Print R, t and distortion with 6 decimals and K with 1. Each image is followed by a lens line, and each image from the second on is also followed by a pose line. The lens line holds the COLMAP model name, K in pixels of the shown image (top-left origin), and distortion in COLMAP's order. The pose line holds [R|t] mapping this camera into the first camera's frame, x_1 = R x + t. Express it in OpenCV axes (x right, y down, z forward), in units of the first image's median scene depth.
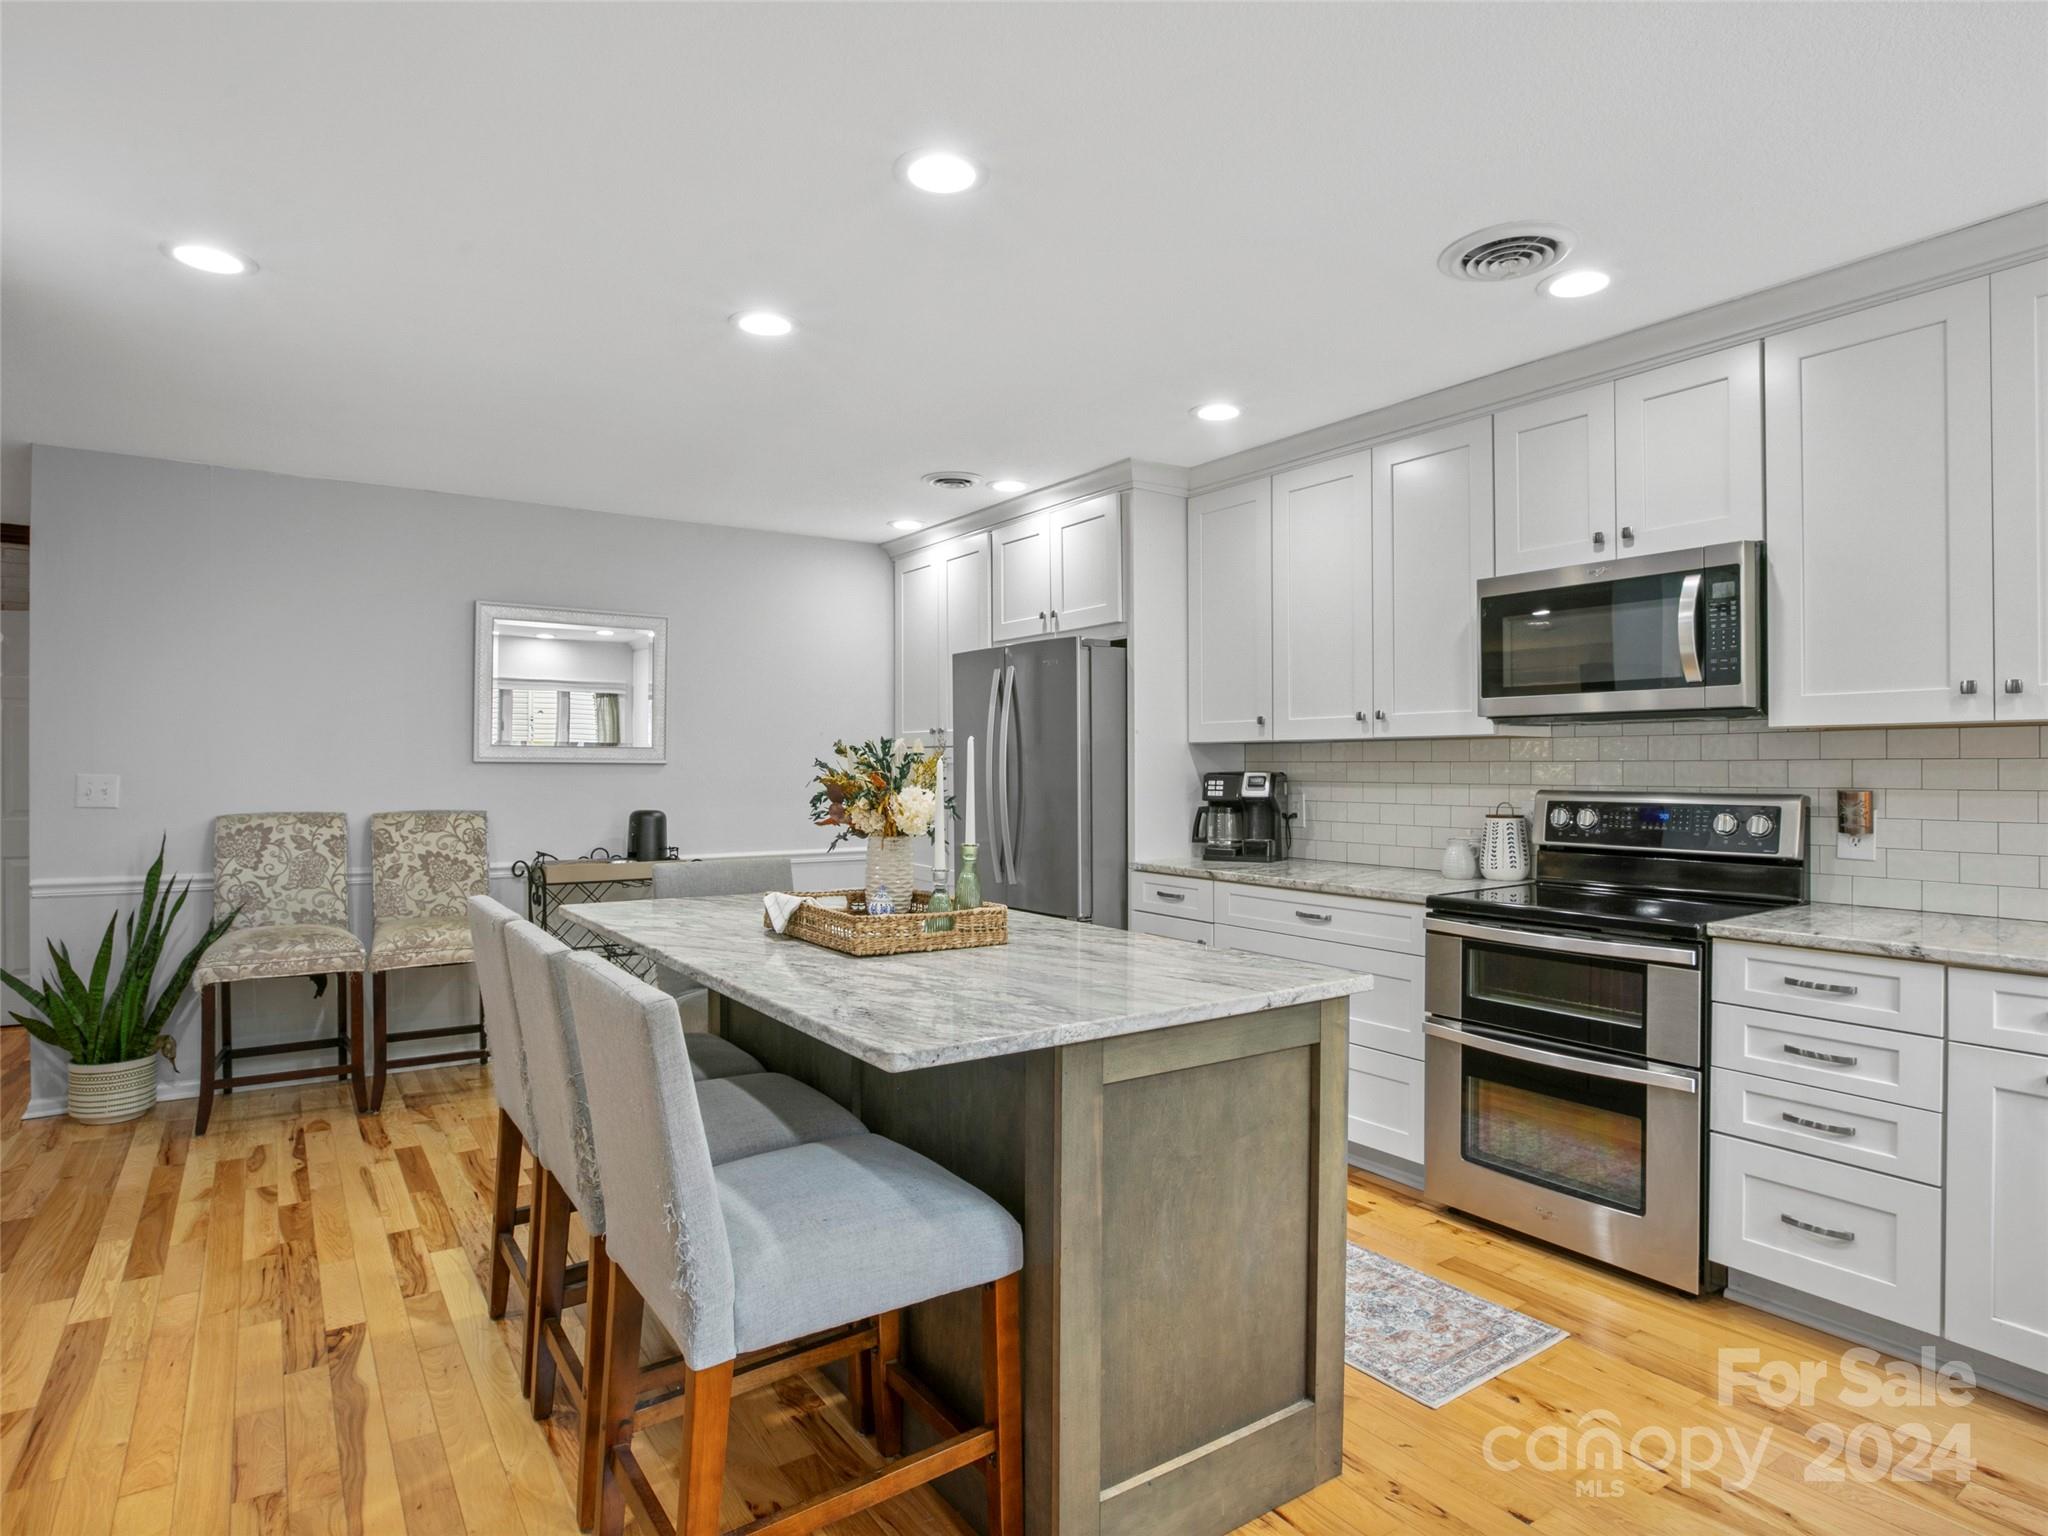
lens RADIAL K [[1103.8, 0, 1017.5], [0, 1103.8, 766.6], [0, 0, 1]] dist [-0.029742, 0.000523]
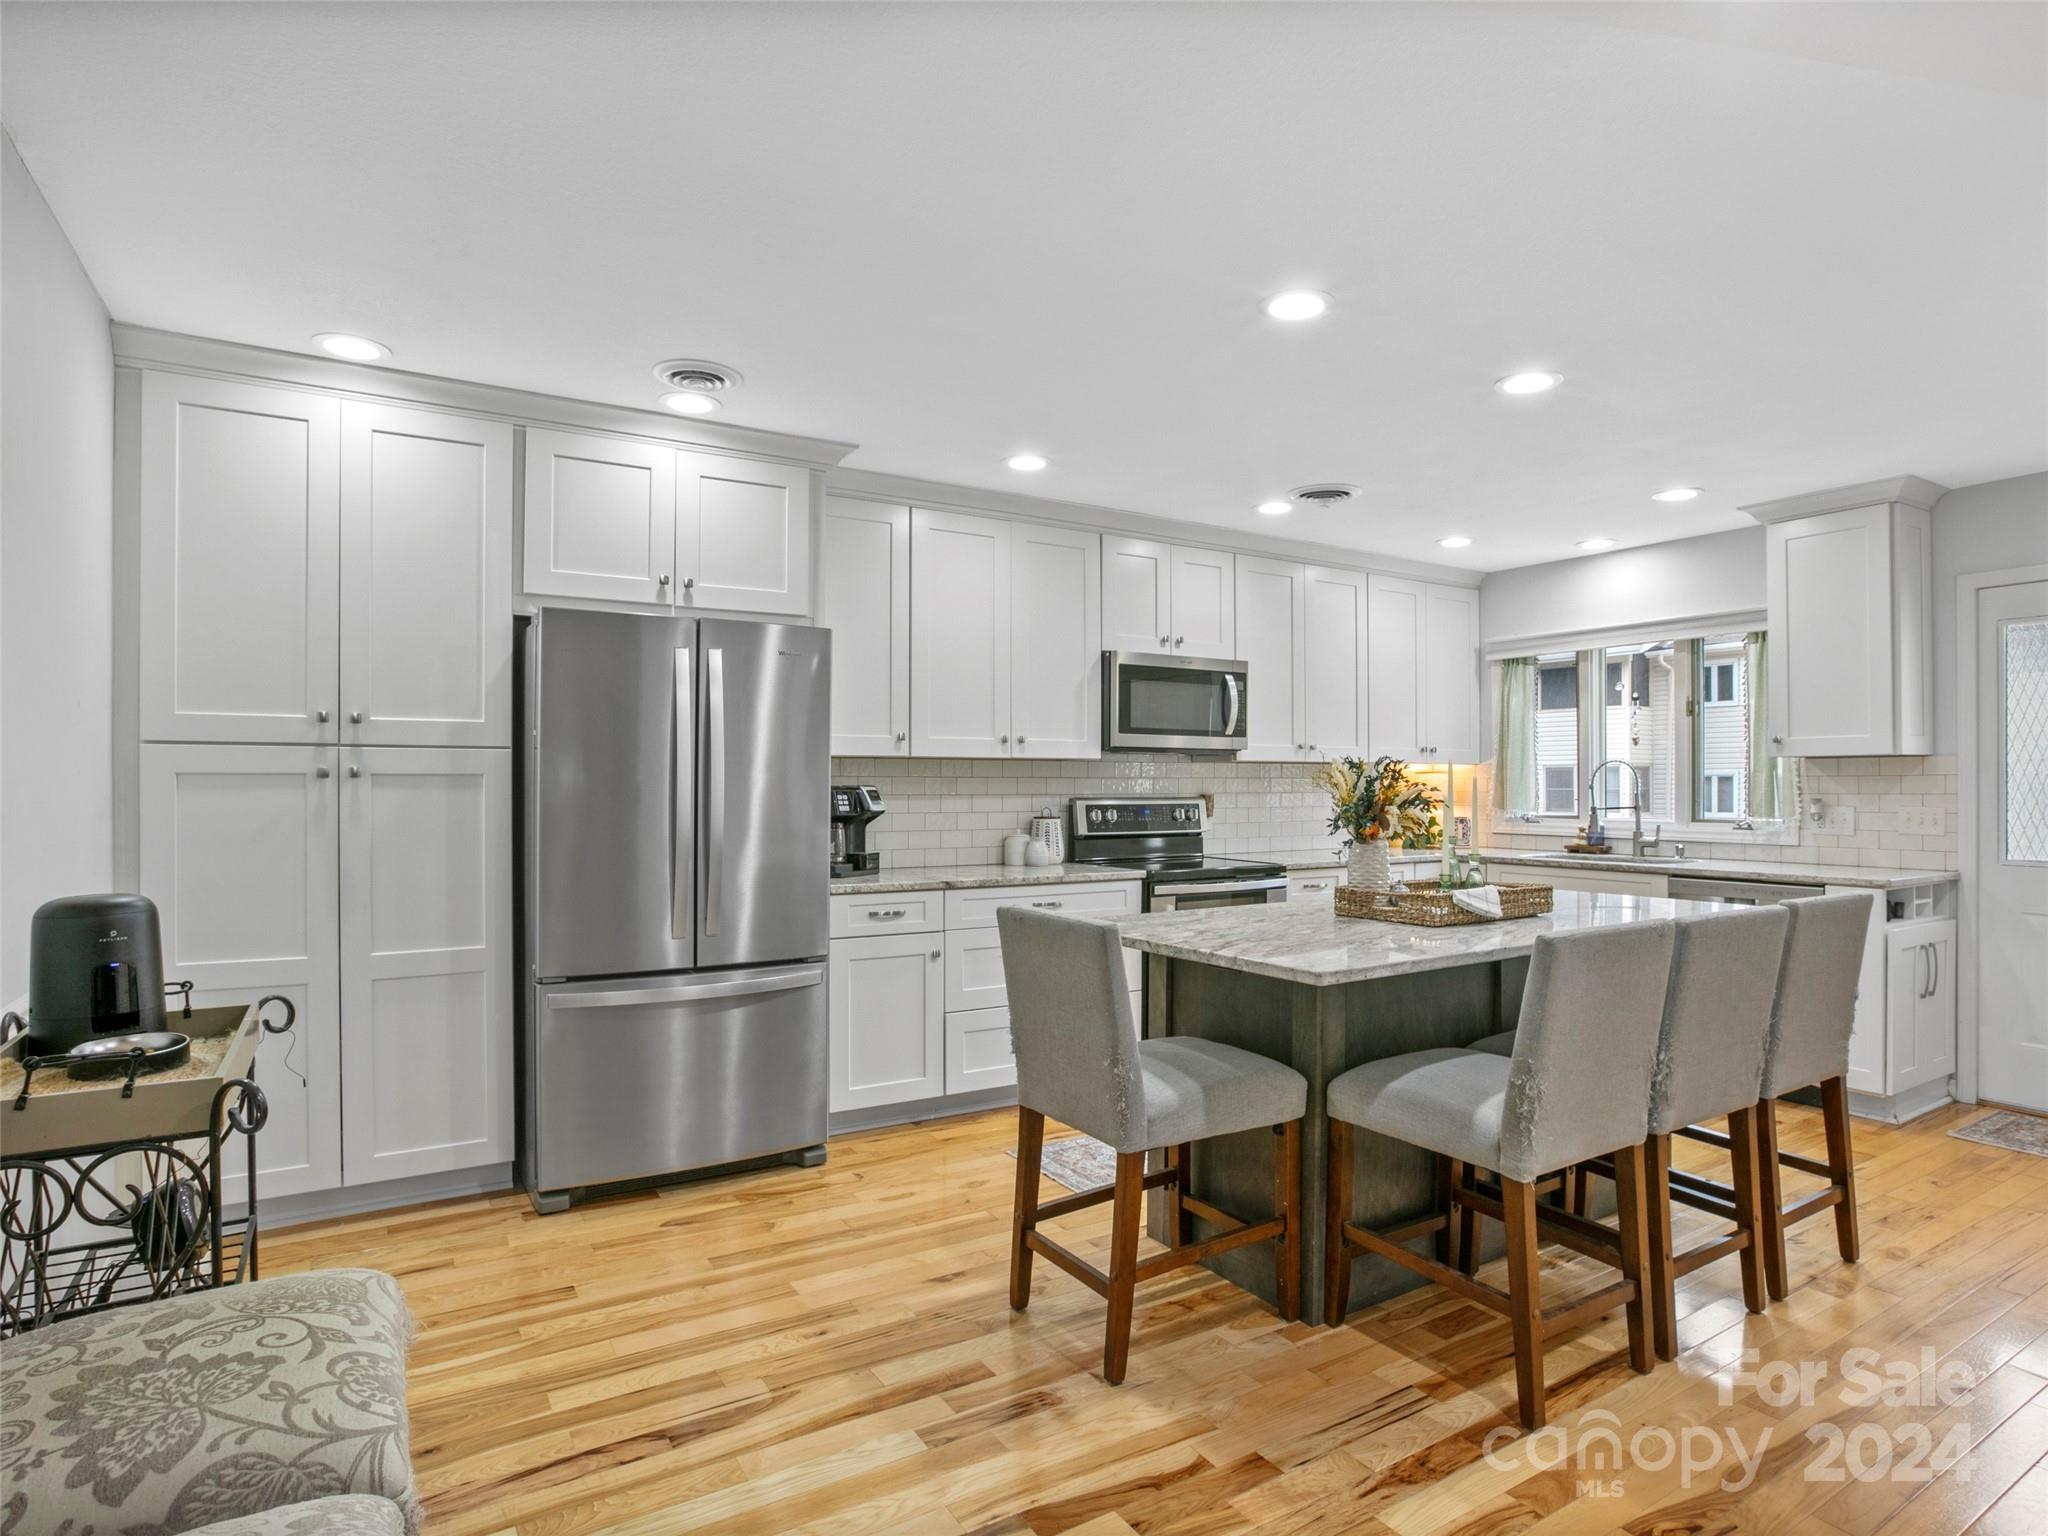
lens RADIAL K [[1103.8, 0, 1022.5], [0, 1103.8, 787.3], [0, 0, 1]] dist [-0.029742, 0.000523]
pose [[0.068034, -0.001457, 0.997682, -1.155258], [-0.000614, 0.999999, 0.001502, 0.006591], [-0.997683, -0.000715, 0.068033, 1.149946]]
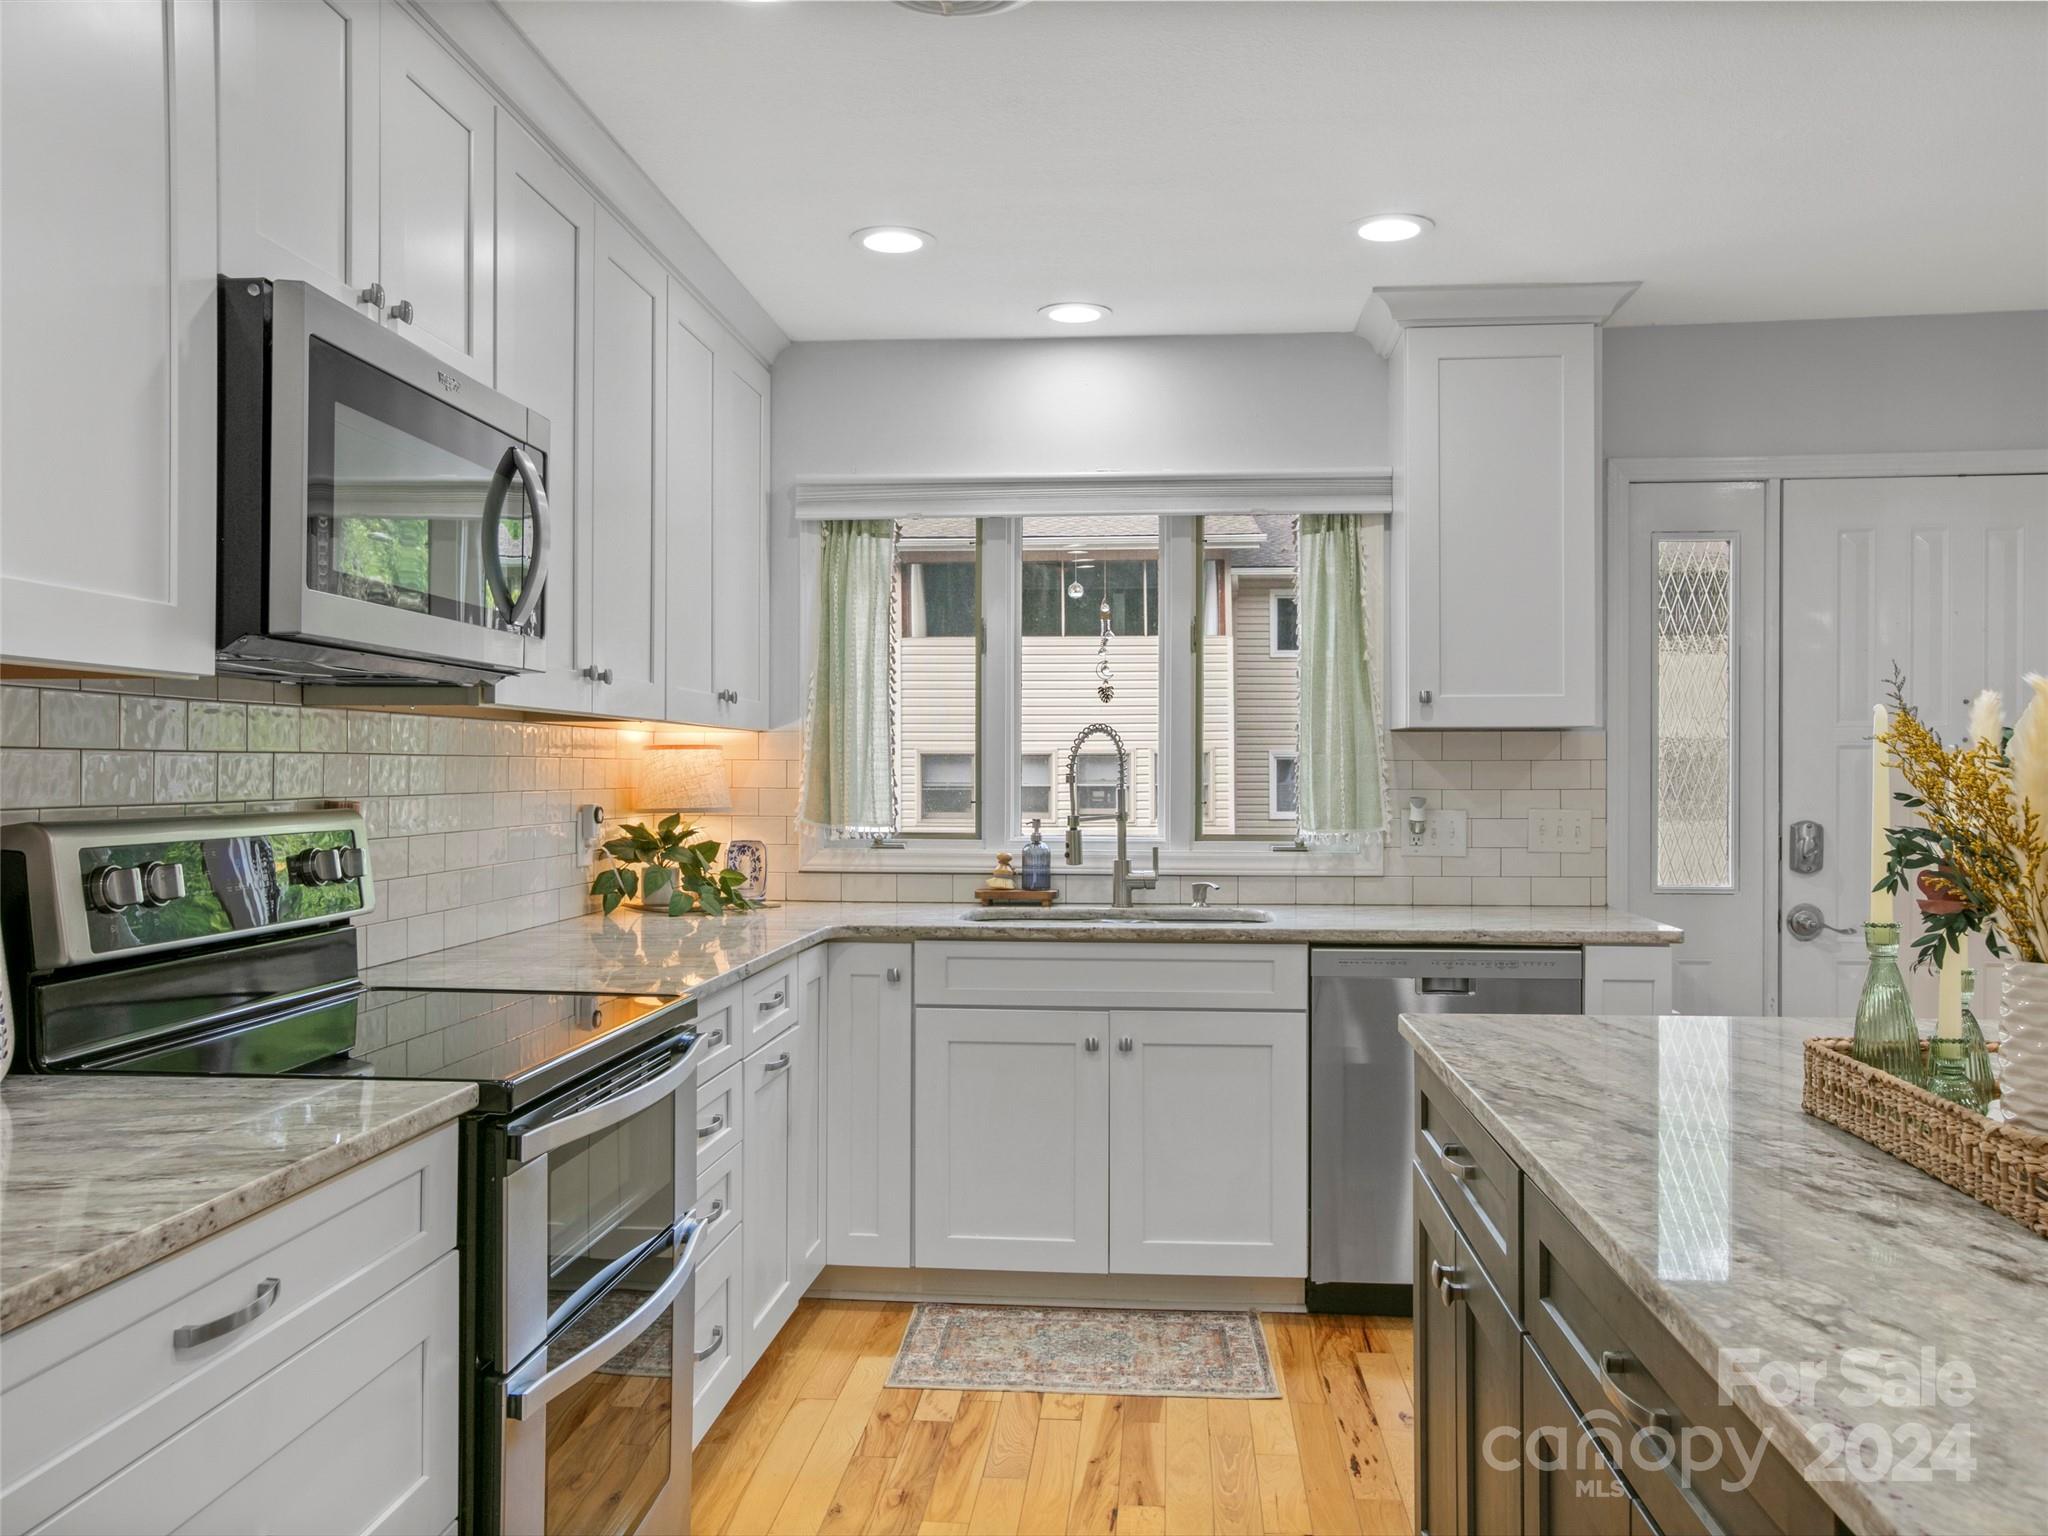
lens RADIAL K [[1643.8, 0, 1037.1], [0, 1643.8, 755.2], [0, 0, 1]] dist [-0.040126, -0.001392]
pose [[-0.782473, 0.006223, 0.622653, -0.160523], [-0.001398, 0.999930, -0.011751, 0.004757], [-0.622683, -0.010066, -0.782410, 1.450417]]
